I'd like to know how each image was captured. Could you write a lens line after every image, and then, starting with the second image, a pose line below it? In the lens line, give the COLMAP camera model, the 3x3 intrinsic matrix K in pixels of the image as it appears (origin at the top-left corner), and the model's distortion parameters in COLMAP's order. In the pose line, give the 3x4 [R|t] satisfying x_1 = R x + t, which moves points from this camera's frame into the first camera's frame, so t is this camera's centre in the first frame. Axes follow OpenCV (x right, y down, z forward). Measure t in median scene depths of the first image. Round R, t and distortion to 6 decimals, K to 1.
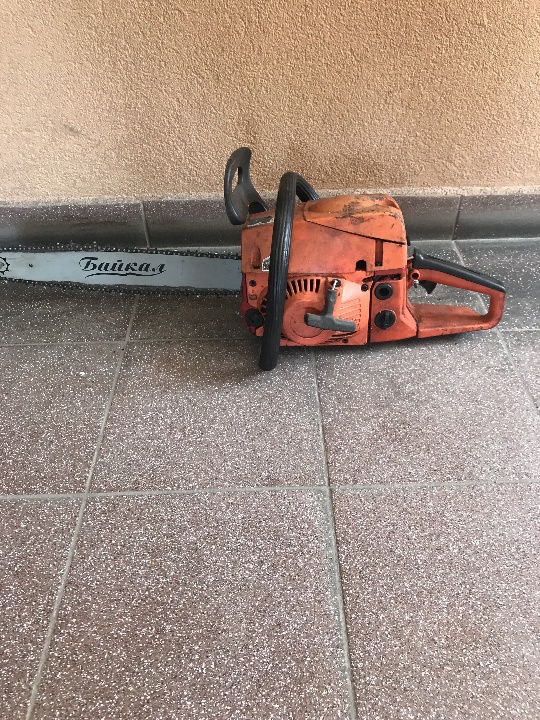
lens RADIAL K [[597.3, 0, 274.8], [0, 597.3, 365.1], [0, 0, 1]] dist [0.019223, -0.018358]
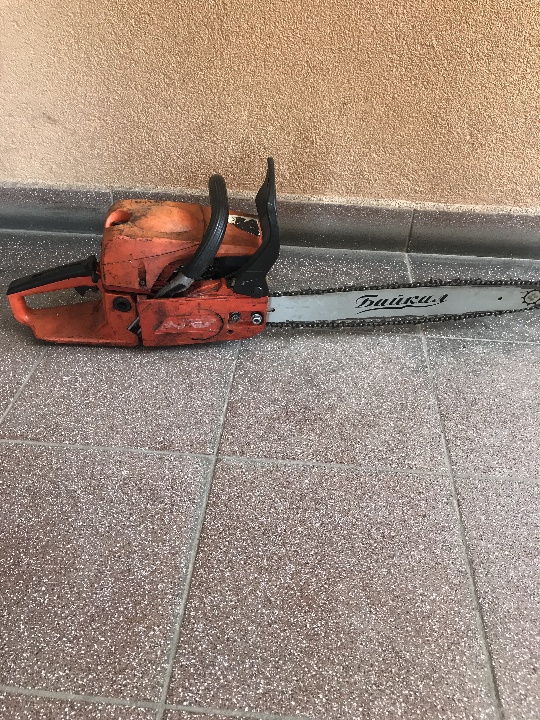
lens RADIAL K [[597.3, 0, 271.6], [0, 597.3, 358.4], [0, 0, 1]] dist [0.019223, -0.018358]
pose [[0.993464, 0.095835, -0.062012, 0.234668], [-0.099218, 0.993600, -0.053984, 0.080136], [0.056442, 0.059784, 0.996614, -0.043635]]
